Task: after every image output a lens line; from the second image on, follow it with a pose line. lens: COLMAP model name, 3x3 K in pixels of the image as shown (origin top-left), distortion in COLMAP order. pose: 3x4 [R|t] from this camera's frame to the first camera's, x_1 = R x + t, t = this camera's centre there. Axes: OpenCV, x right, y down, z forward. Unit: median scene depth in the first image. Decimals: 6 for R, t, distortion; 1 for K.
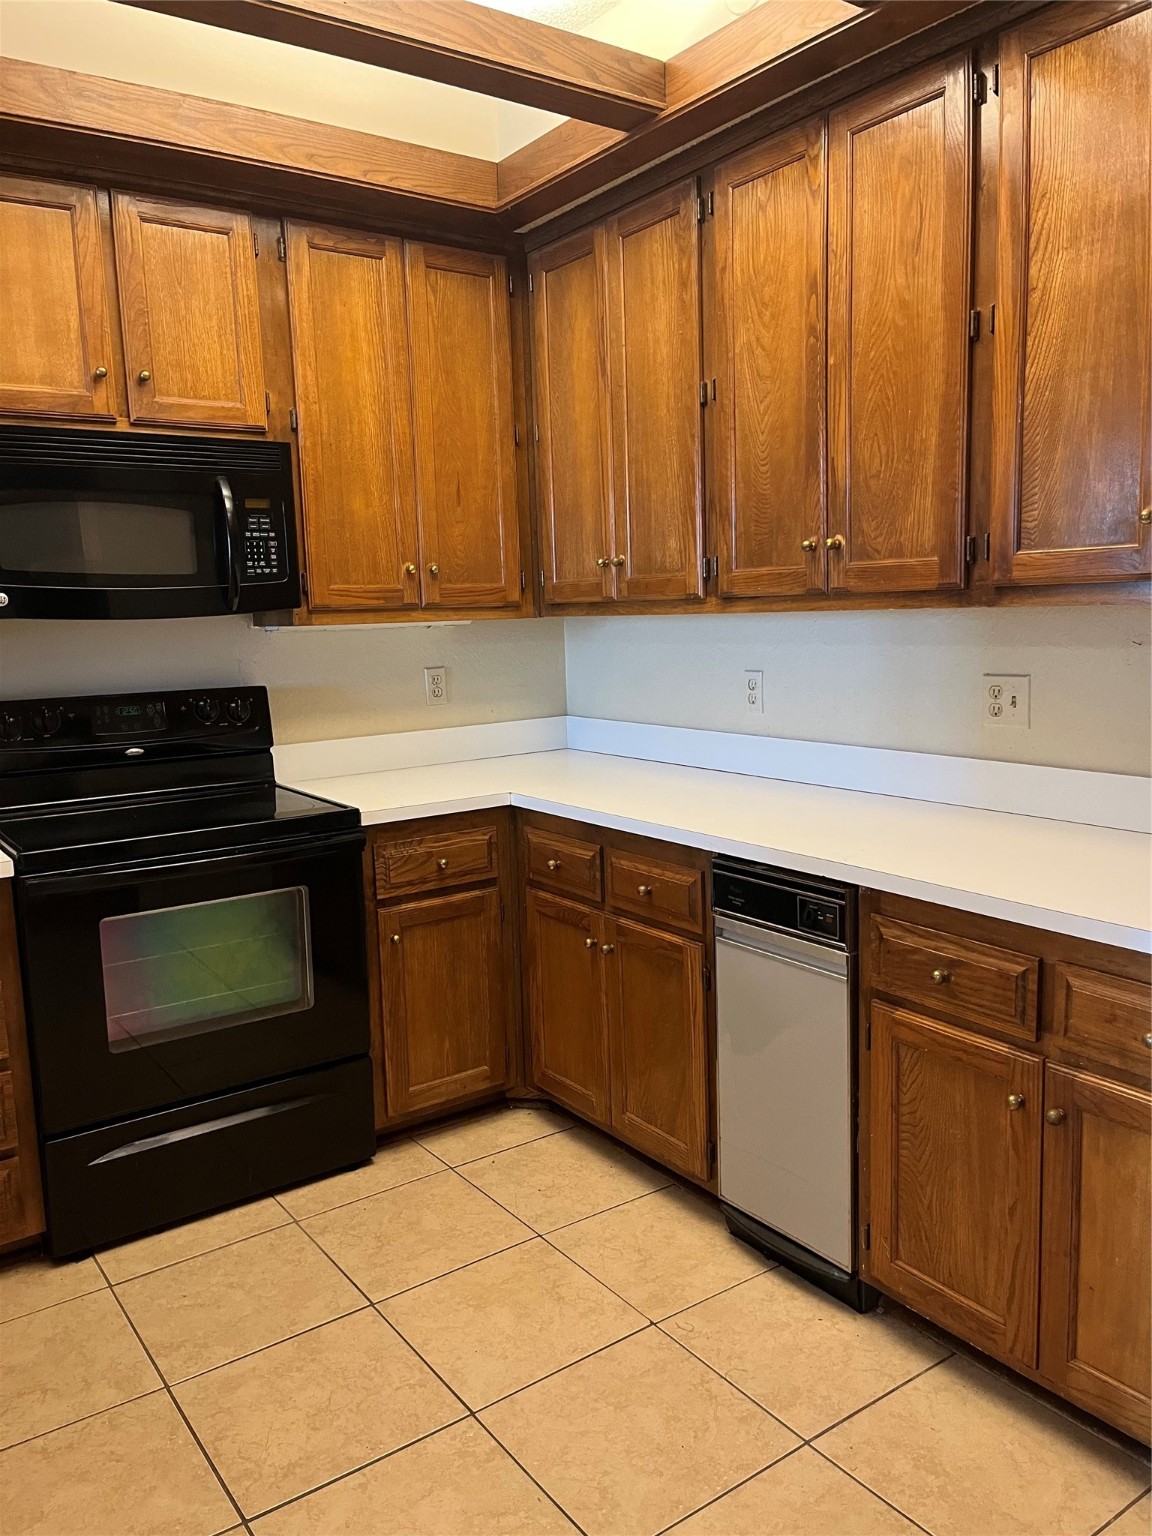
lens RADIAL K [[1153.2, 0, 570.7], [0, 1153.2, 771.3], [0, 0, 1]] dist [0.041427, -0.093463]
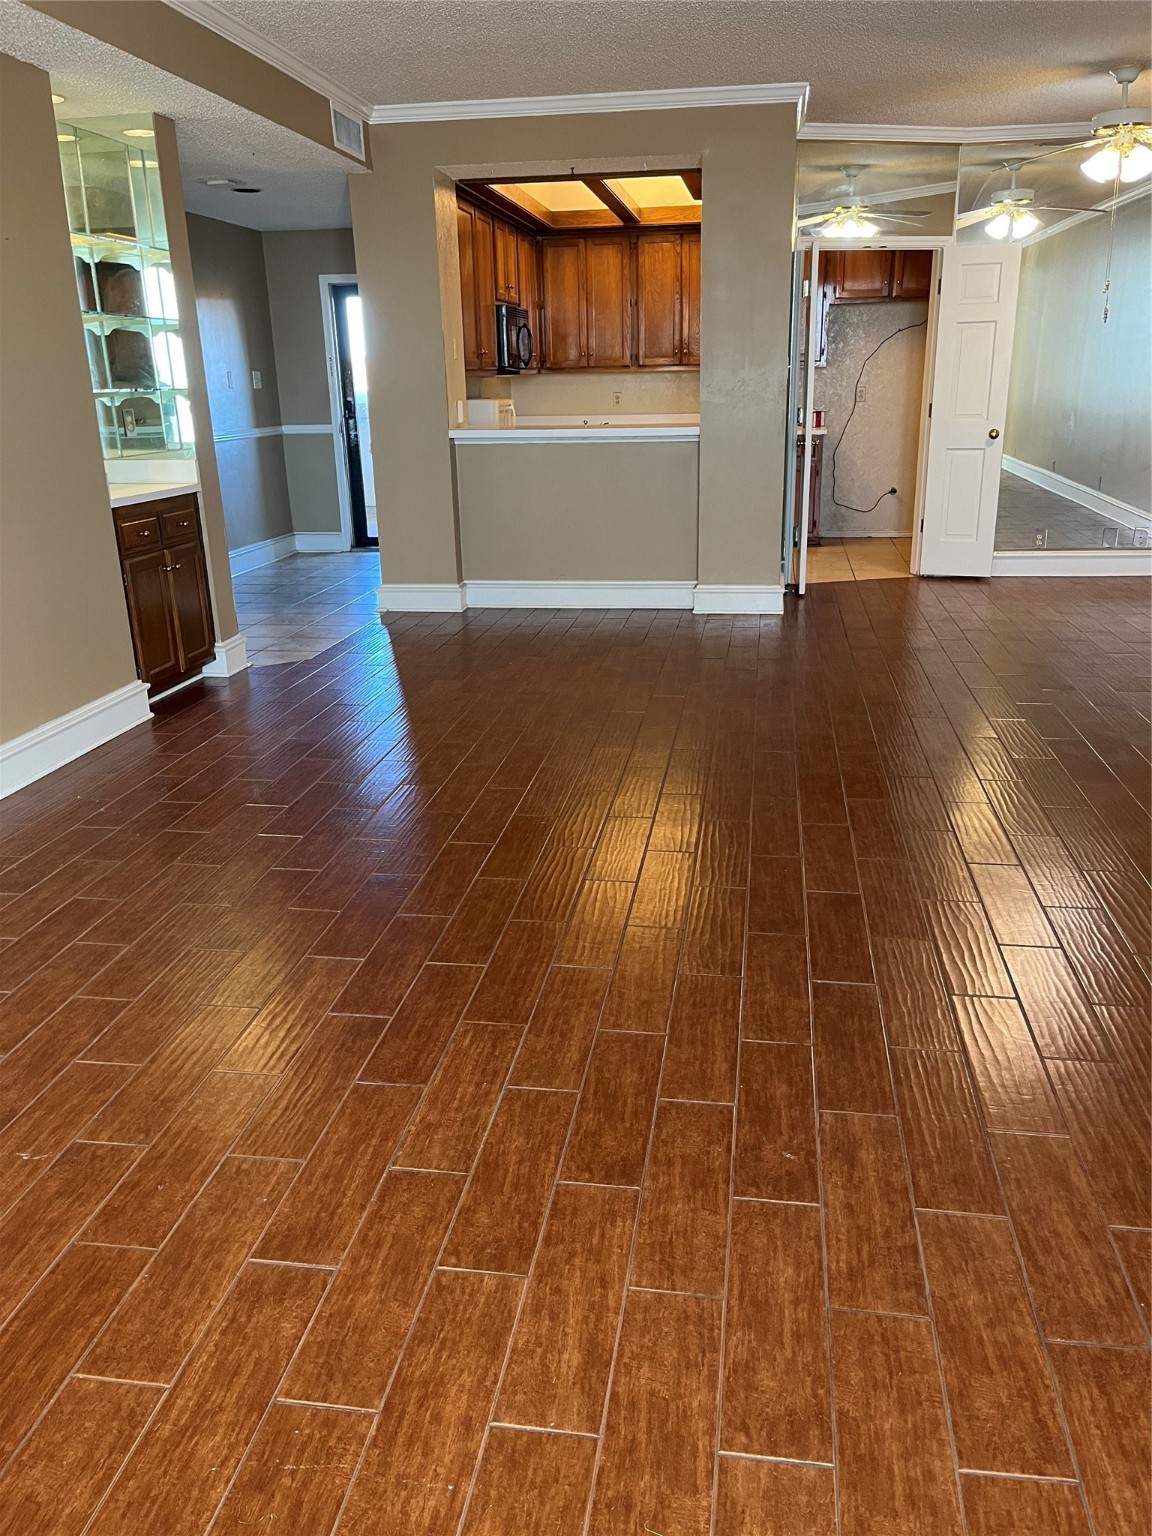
lens RADIAL K [[1153.2, 0, 570.7], [0, 1153.2, 771.3], [0, 0, 1]] dist [0.041427, -0.093463]
pose [[0.692784, -0.216192, 0.687976, -3.151067], [0.102222, 0.973812, 0.203078, 0.356645], [-0.713864, -0.070363, 0.696741, -1.573018]]
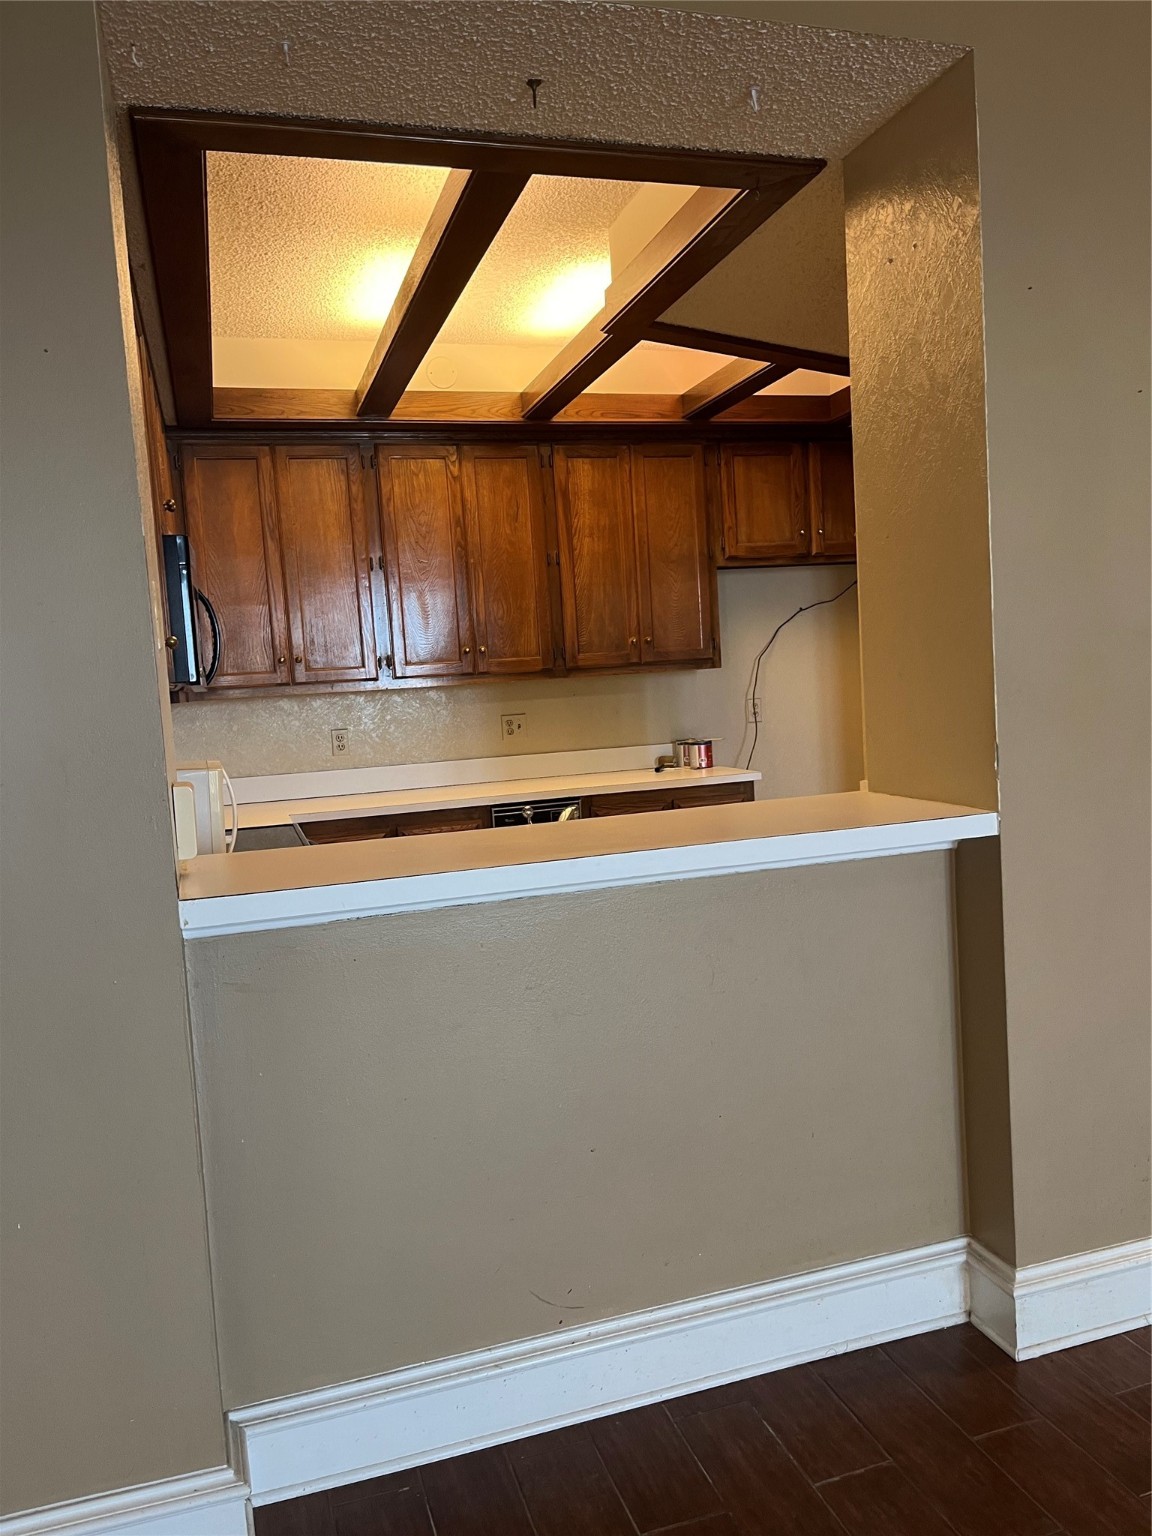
lens RADIAL K [[1153.2, 0, 570.7], [0, 1153.2, 771.3], [0, 0, 1]] dist [0.041427, -0.093463]
pose [[0.311417, -0.057002, 0.948562, -1.762430], [0.187358, 0.982289, -0.002481, 0.047948], [-0.931620, 0.178493, 0.316581, 0.278034]]
